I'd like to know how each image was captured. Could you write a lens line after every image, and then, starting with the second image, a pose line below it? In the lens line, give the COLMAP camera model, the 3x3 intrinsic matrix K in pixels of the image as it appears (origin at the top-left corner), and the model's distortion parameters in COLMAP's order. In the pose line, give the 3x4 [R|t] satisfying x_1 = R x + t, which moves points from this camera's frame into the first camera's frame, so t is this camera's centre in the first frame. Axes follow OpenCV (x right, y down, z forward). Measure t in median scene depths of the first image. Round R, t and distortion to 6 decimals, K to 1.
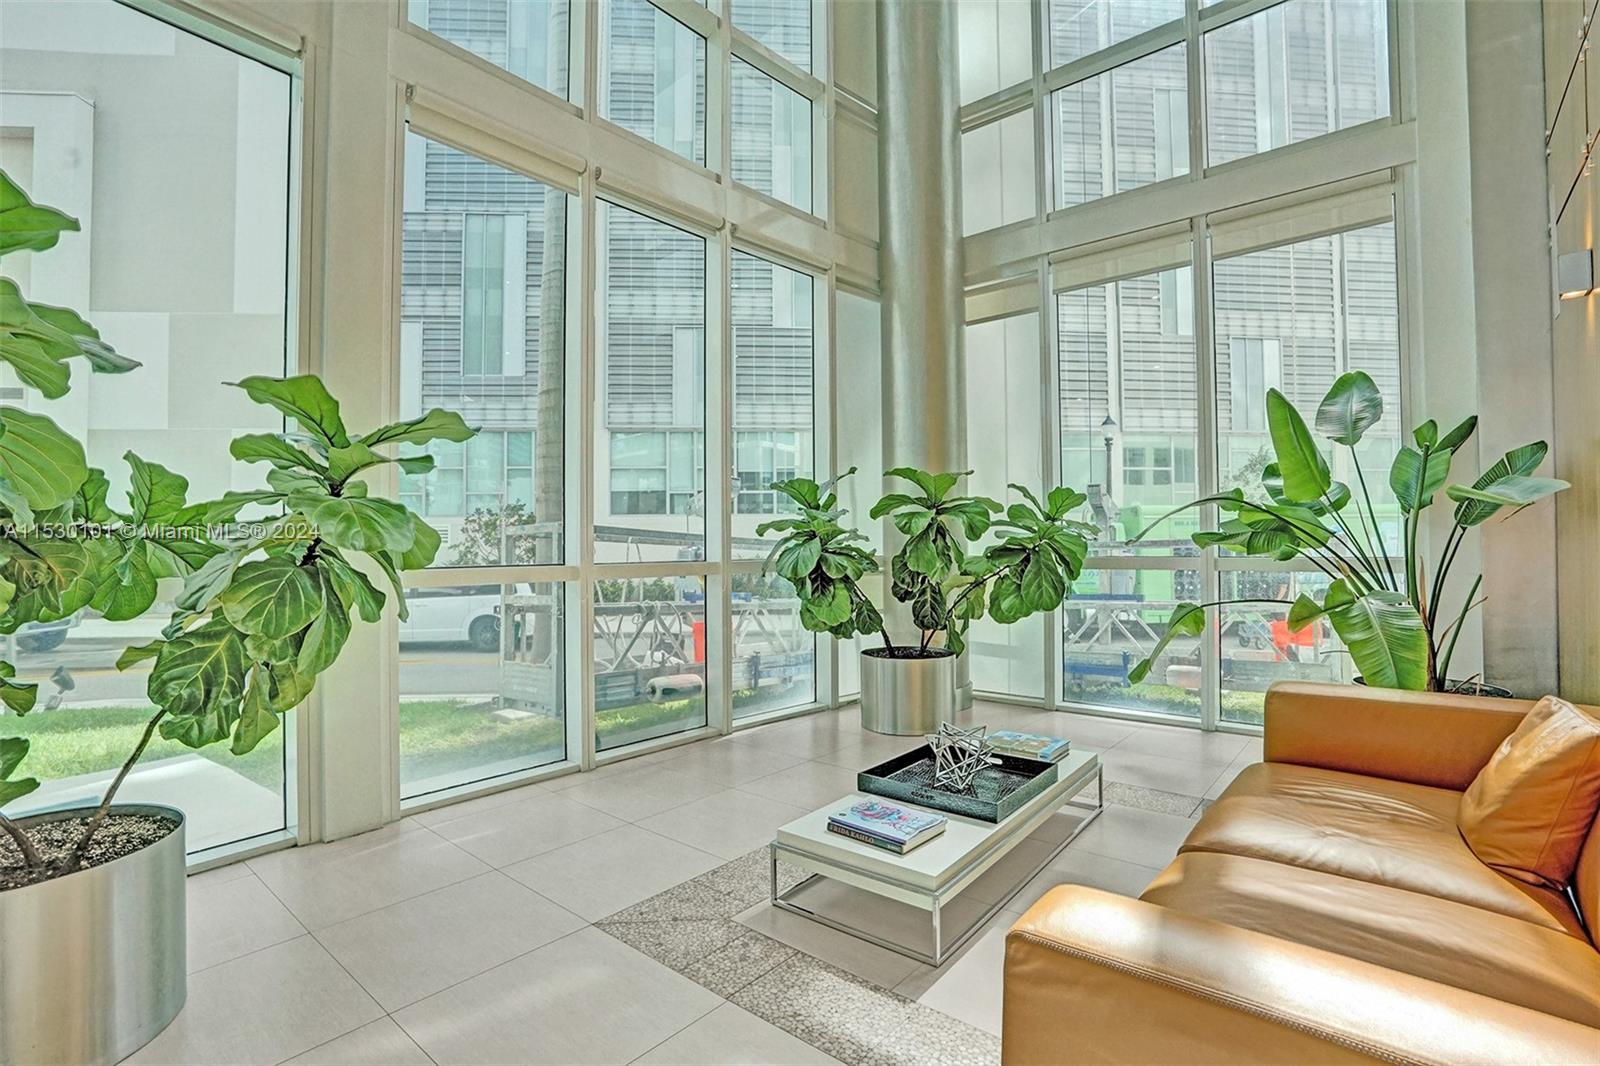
lens RADIAL K [[738.3, 0, 799.1], [0, 738.3, 530.6], [0, 0, 1]] dist [0.004583, 0.000283]
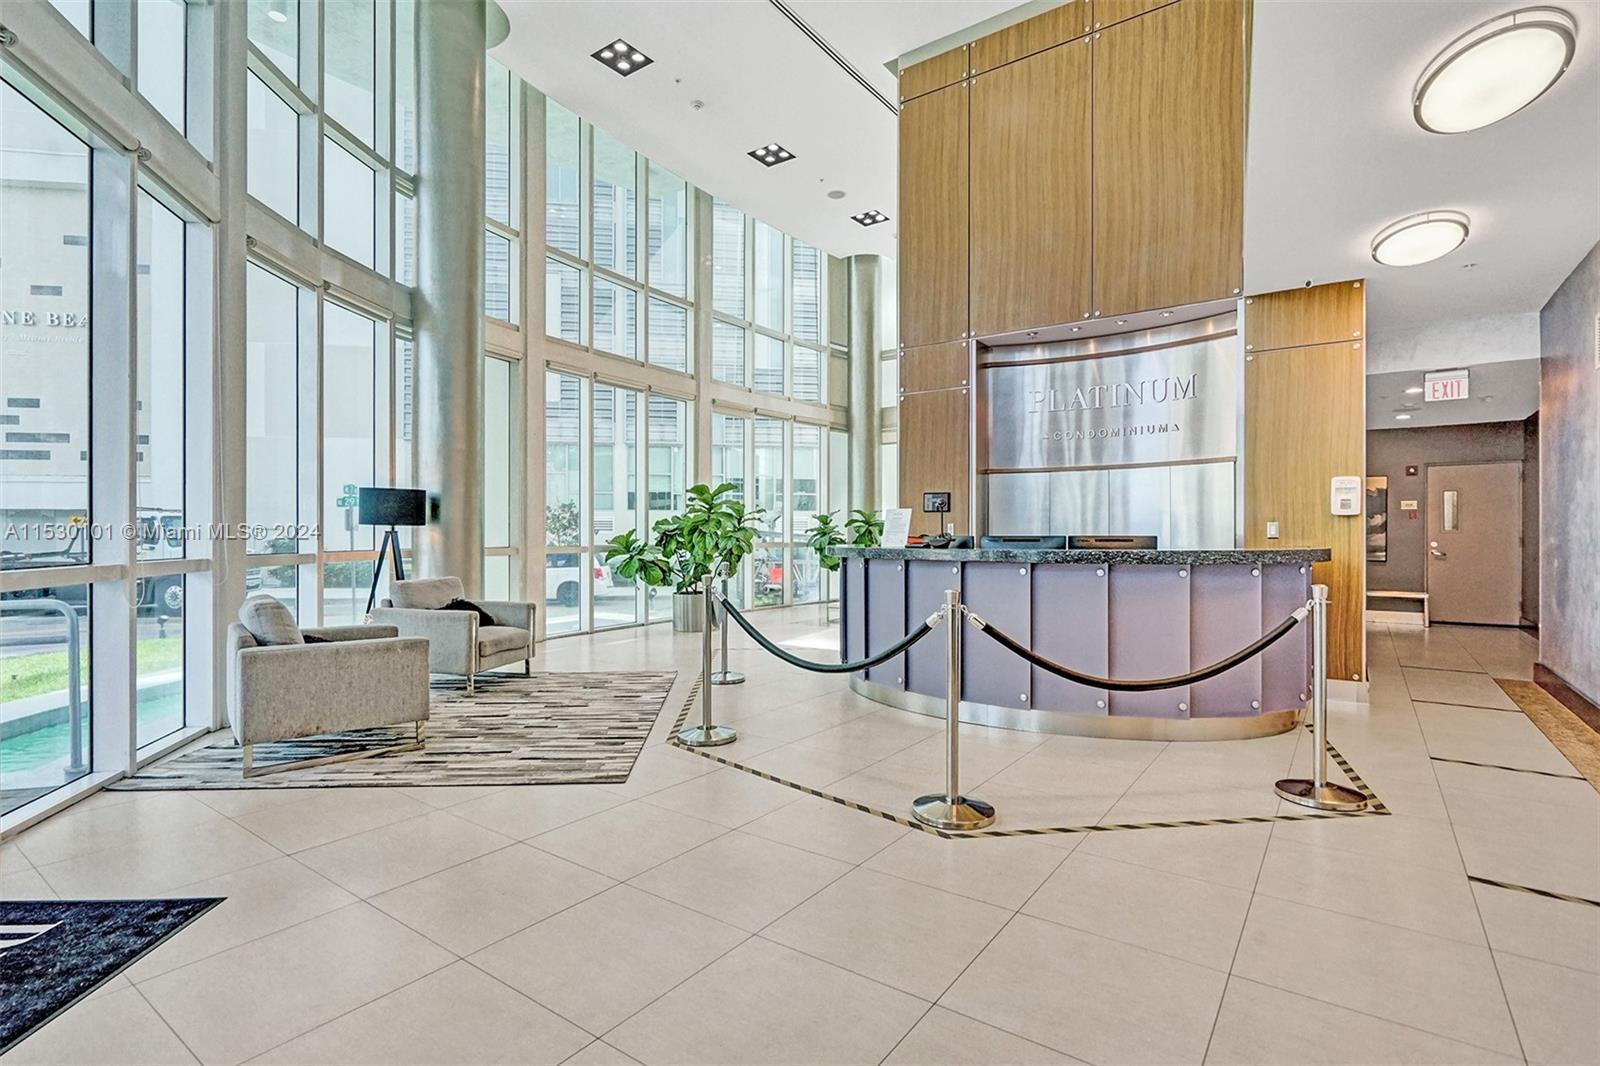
lens RADIAL K [[777.4, 0, 800.2], [0, 777.4, 540.0], [0, 0, 1]] dist [-0.000098, -0.000004]
pose [[0.996892, 0.010116, 0.078122, -0.247122], [-0.012267, 0.999557, 0.027102, -0.039130], [-0.077813, -0.027976, 0.996575, -1.576877]]
